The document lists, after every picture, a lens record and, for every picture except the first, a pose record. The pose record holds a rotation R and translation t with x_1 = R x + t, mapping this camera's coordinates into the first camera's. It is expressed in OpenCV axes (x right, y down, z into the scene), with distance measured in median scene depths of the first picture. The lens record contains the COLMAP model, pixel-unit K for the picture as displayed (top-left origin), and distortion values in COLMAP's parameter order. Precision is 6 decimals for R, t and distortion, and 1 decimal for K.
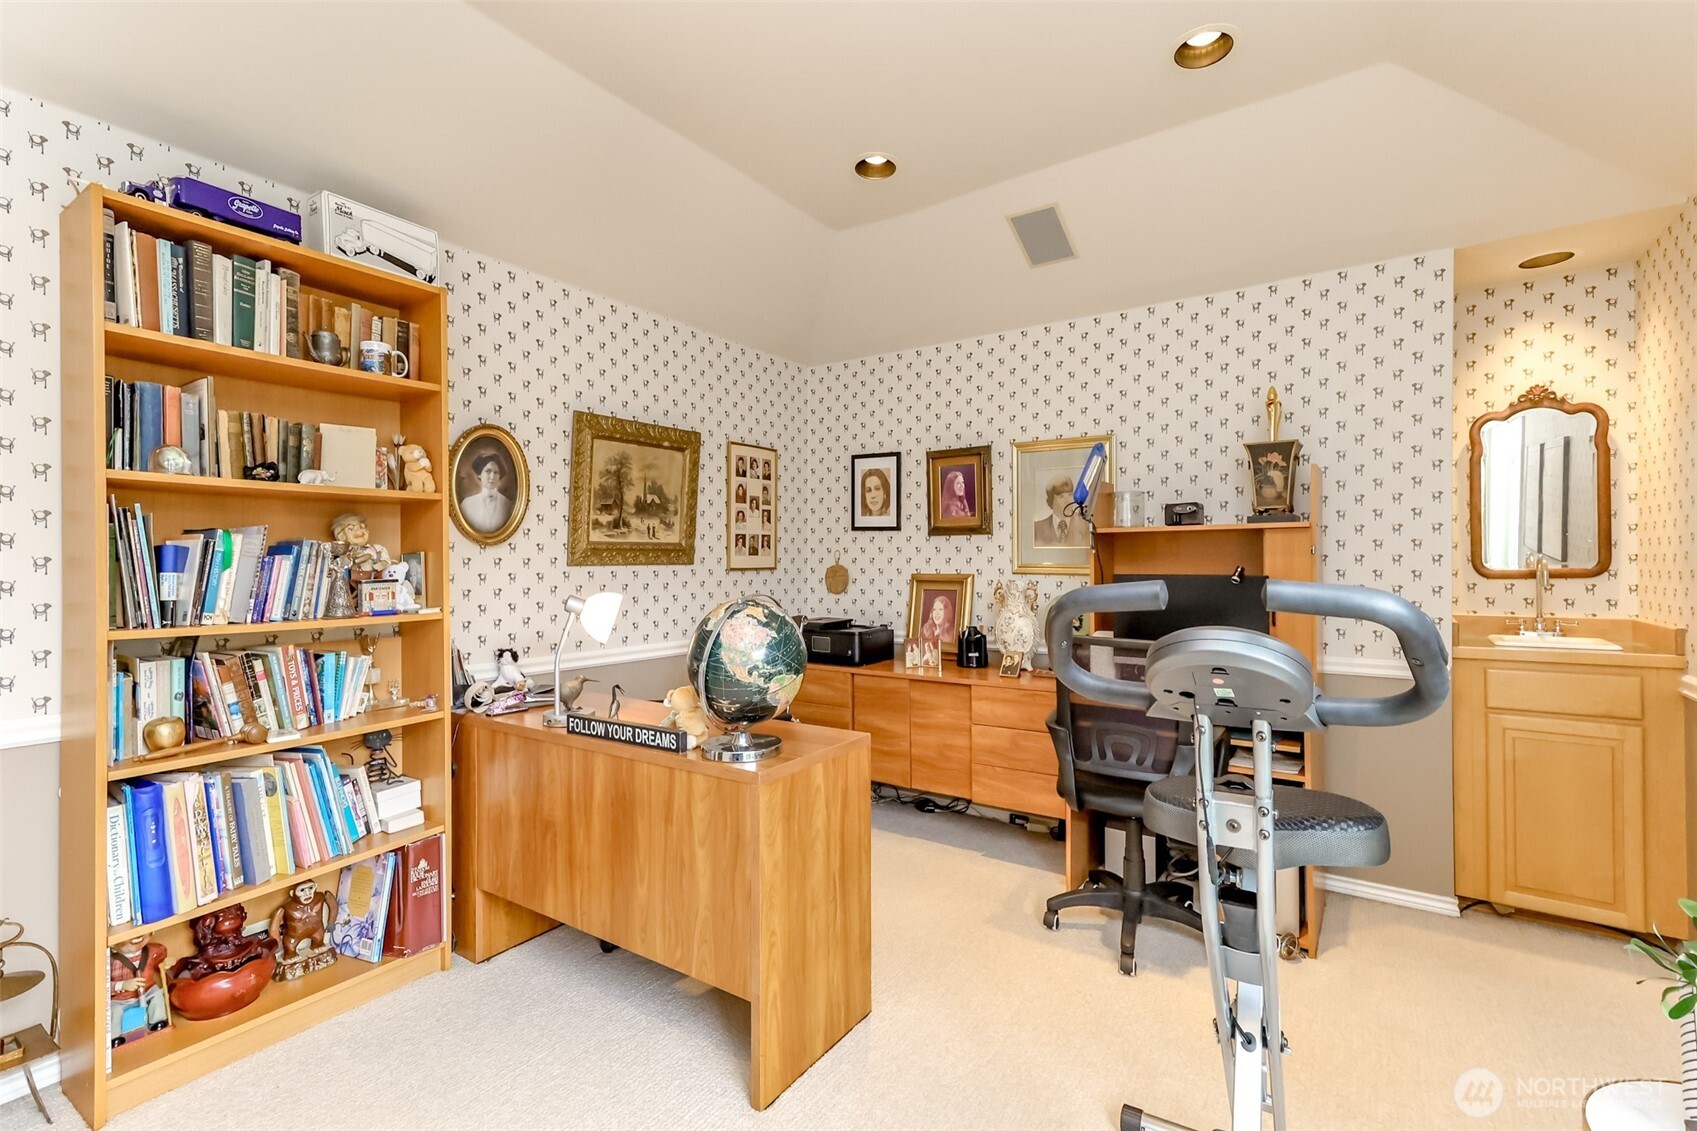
lens RADIAL K [[758.2, 0, 848.5], [0, 758.2, 565.5], [0, 0, 1]] dist [0.016585, -0.000140]
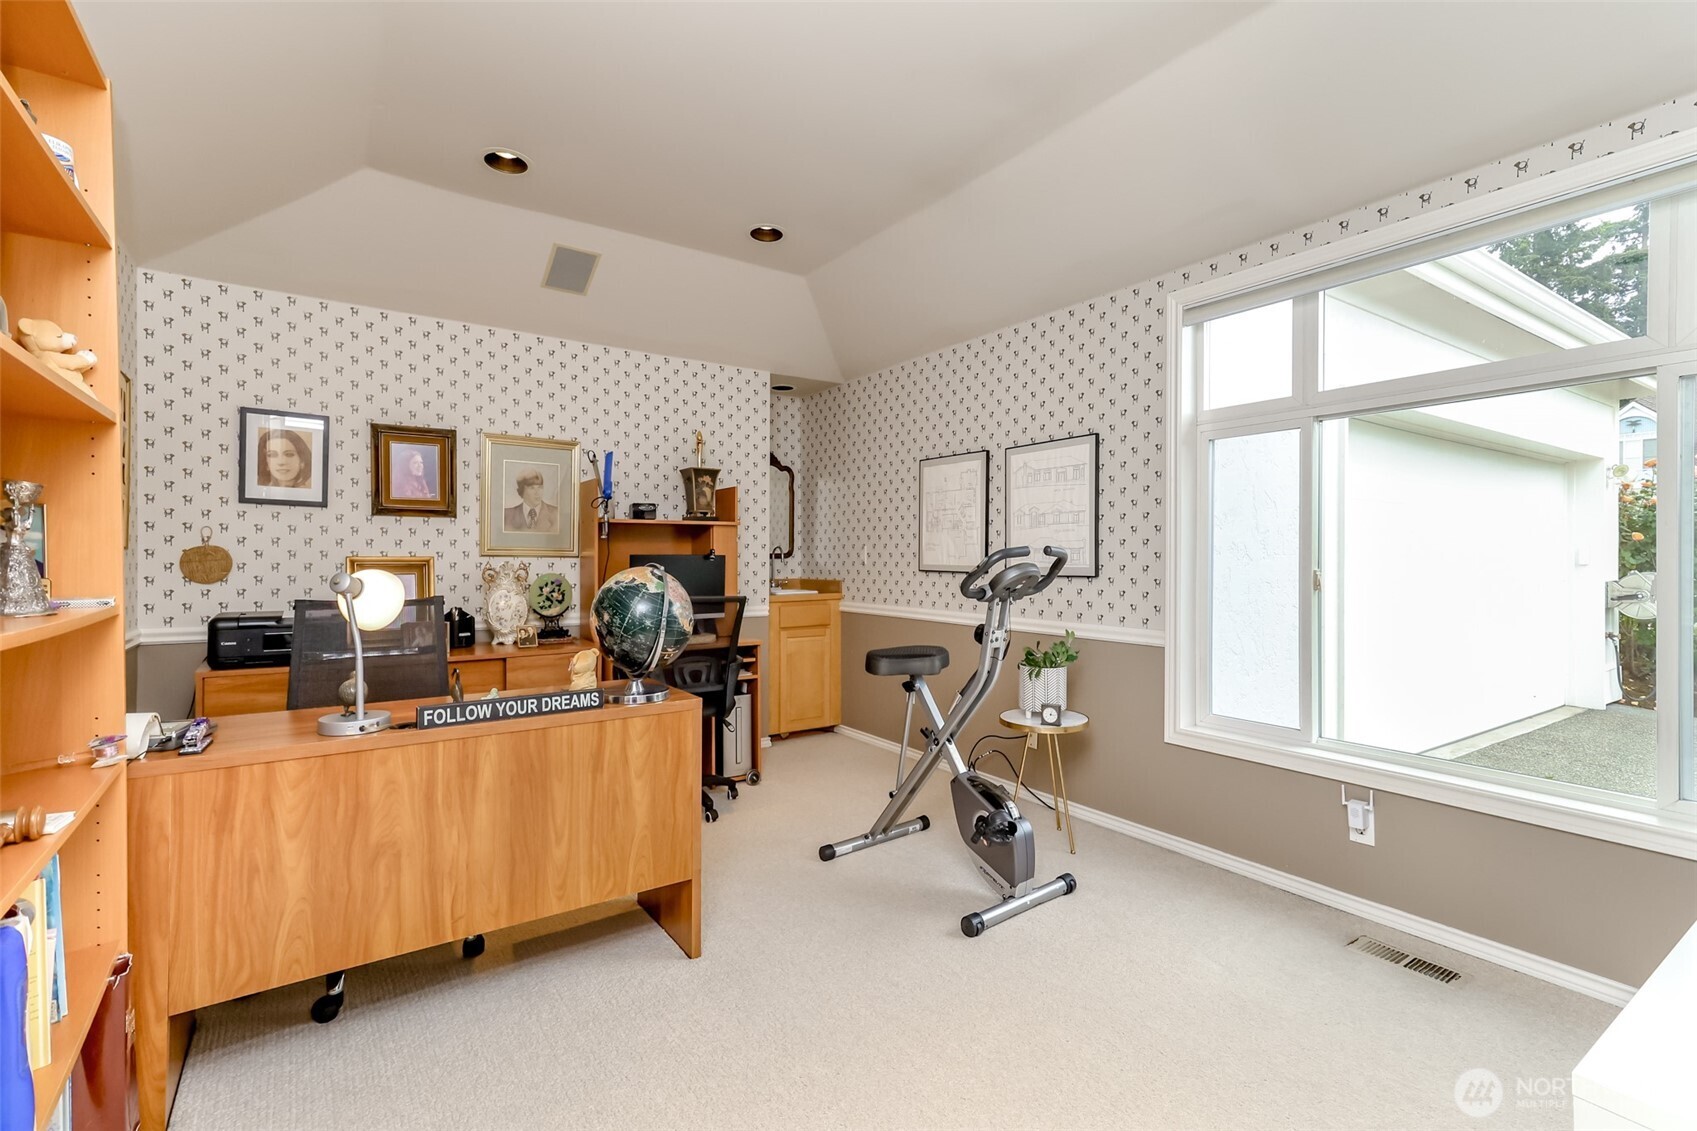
lens RADIAL K [[758.2, 0, 848.5], [0, 758.2, 565.5], [0, 0, 1]] dist [0.016585, -0.000140]
pose [[0.365917, -0.007166, 0.930620, -0.687030], [0.001293, 0.999973, 0.007192, 0.019988], [-0.930646, -0.001429, 0.365917, 0.160567]]
